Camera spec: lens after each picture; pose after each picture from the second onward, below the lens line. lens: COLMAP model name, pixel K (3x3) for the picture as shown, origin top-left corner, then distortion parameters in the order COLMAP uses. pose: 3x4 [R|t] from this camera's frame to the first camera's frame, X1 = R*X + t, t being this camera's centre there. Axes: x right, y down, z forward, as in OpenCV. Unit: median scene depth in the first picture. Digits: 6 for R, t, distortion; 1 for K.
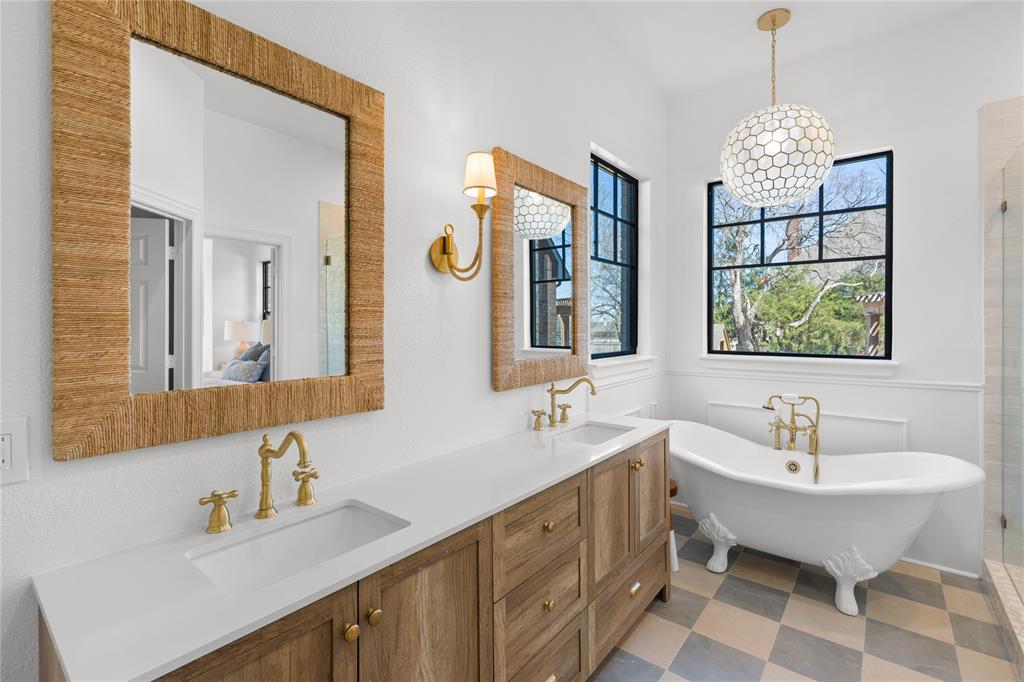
lens RADIAL K [[465.9, 0, 509.3], [0, 465.9, 330.9], [0, 0, 1]] dist [-0.007366, 0.003383]
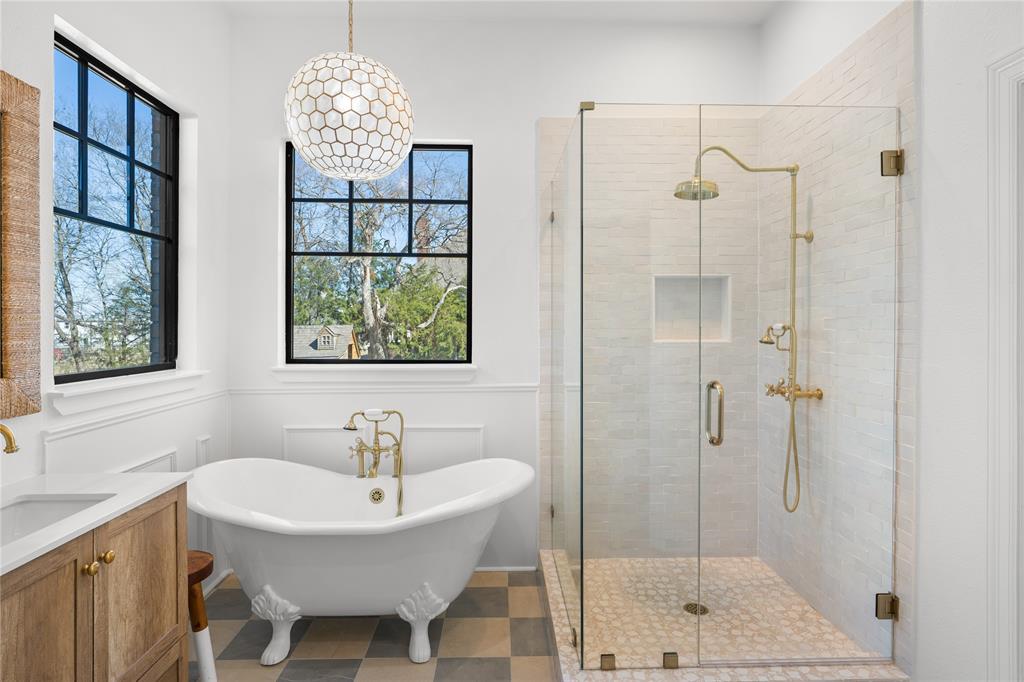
lens RADIAL K [[551.7, 0, 512.5], [0, 551.7, 335.8], [0, 0, 1]] dist [-0.005537, 0.000960]
pose [[0.757252, -0.007226, 0.653082, 0.157020], [0.004176, 0.999972, 0.006222, -0.001445], [-0.653109, -0.001984, 0.757261, 0.091863]]
